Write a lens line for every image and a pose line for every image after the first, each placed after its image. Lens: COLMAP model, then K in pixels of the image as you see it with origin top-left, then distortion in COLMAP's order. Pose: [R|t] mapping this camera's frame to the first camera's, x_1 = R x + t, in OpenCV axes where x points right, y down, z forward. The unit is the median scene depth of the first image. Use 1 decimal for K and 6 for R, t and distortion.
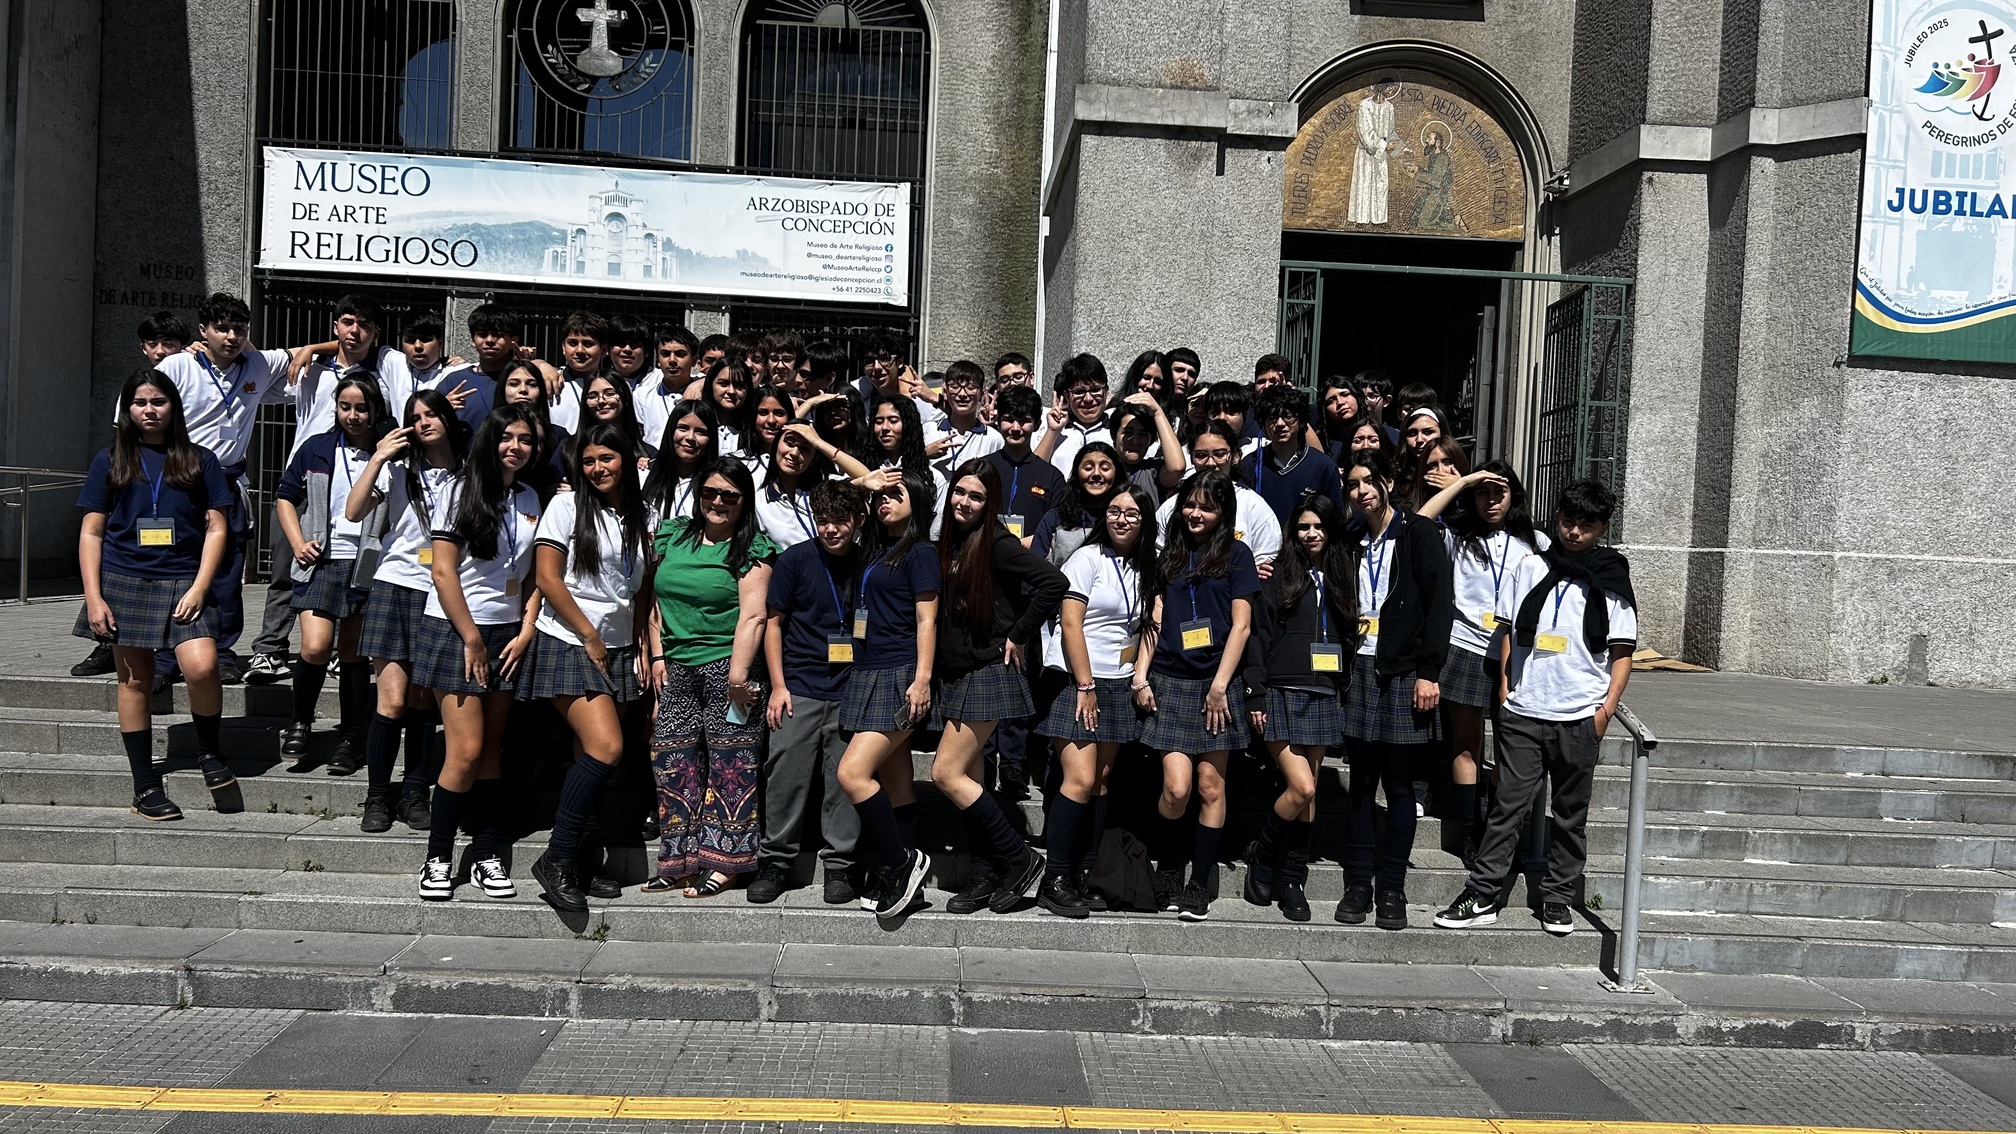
lens RADIAL K [[1551.2, 0, 1002.0], [0, 1551.2, 587.1], [0, 0, 1]] dist [0.051580, -0.068310]
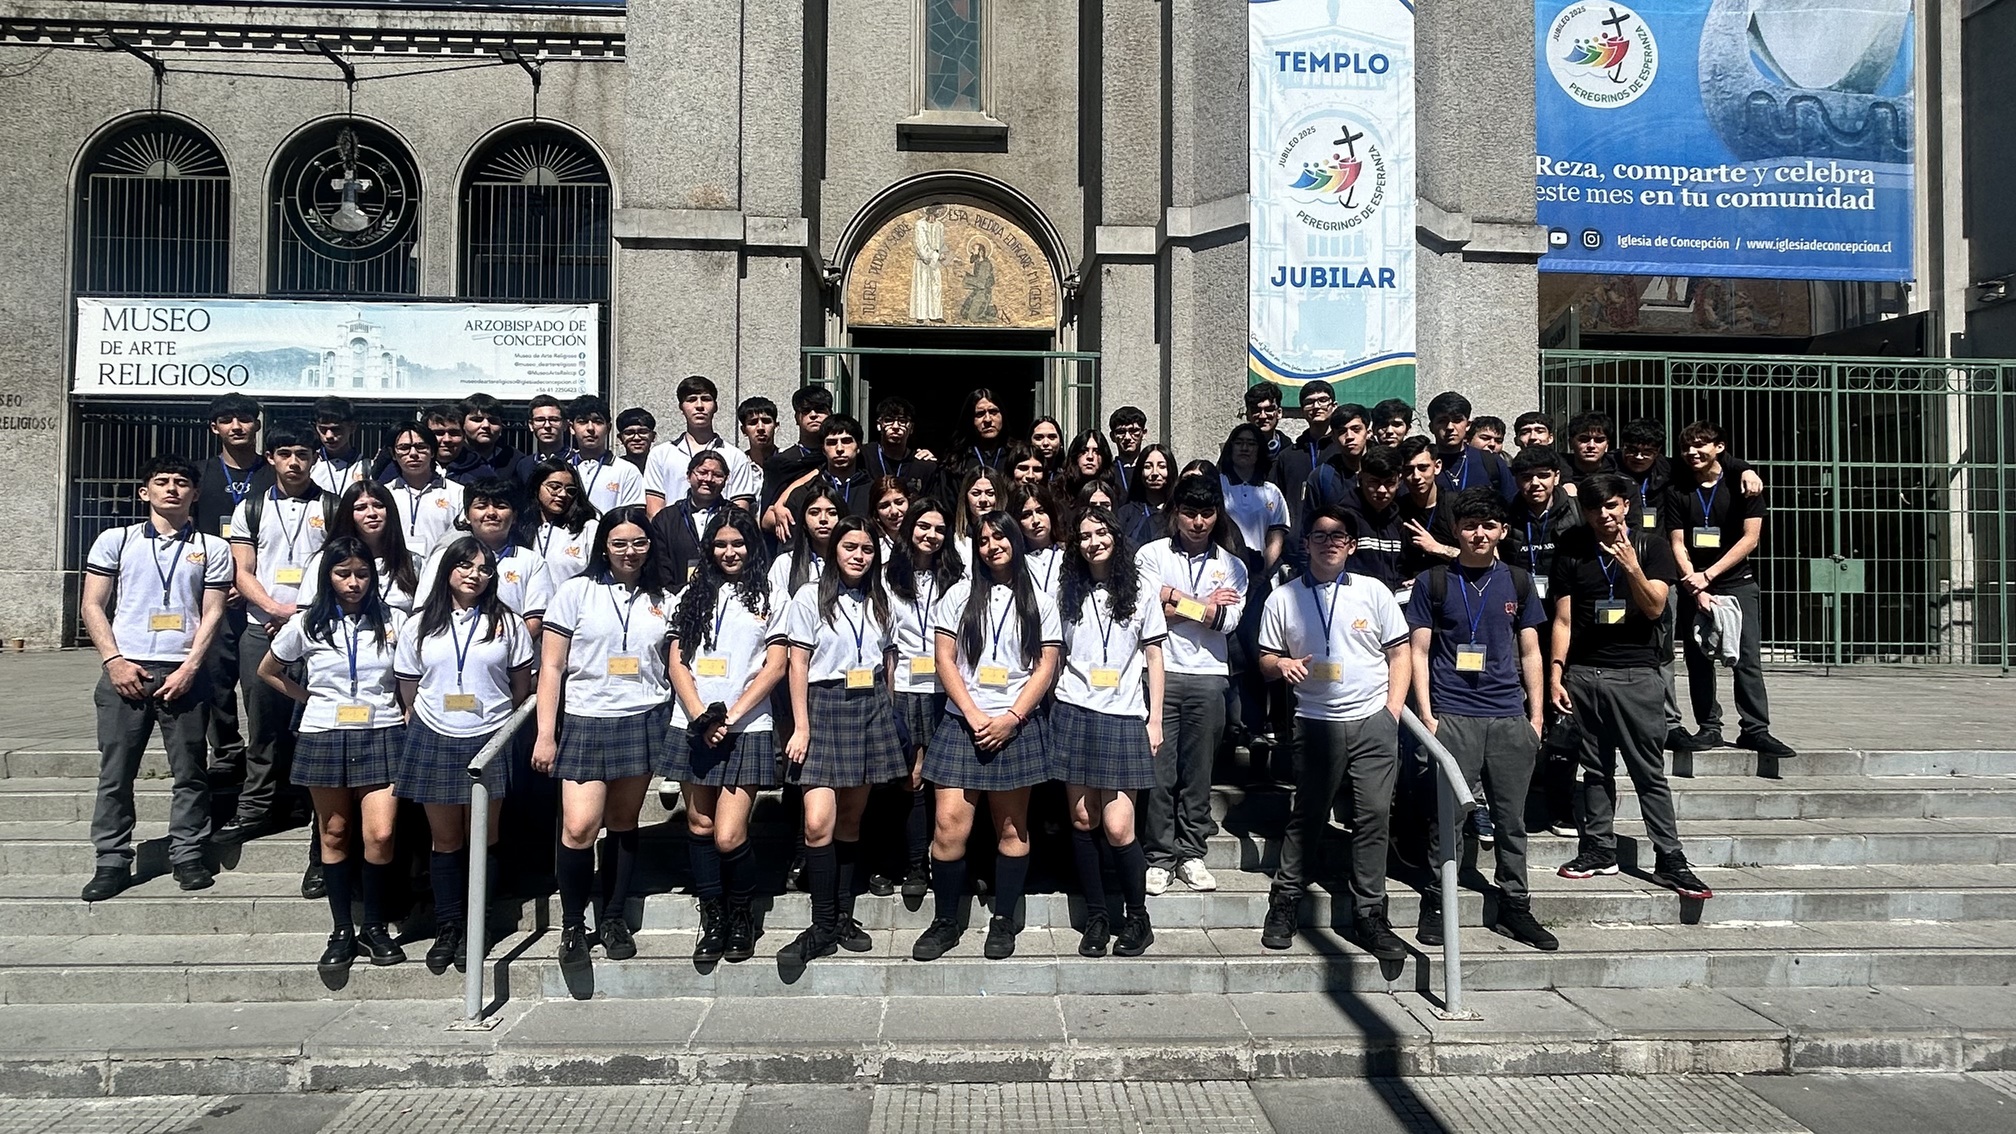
lens RADIAL K [[1144.7, 0, 1004.8], [0, 1144.7, 571.5], [0, 0, 1]] dist [-0.007306, 0.000691]
pose [[0.999262, -0.038112, -0.004879, 0.267861], [0.037855, 0.998275, -0.044873, 0.007123], [0.006581, 0.044655, 0.998981, 0.100838]]
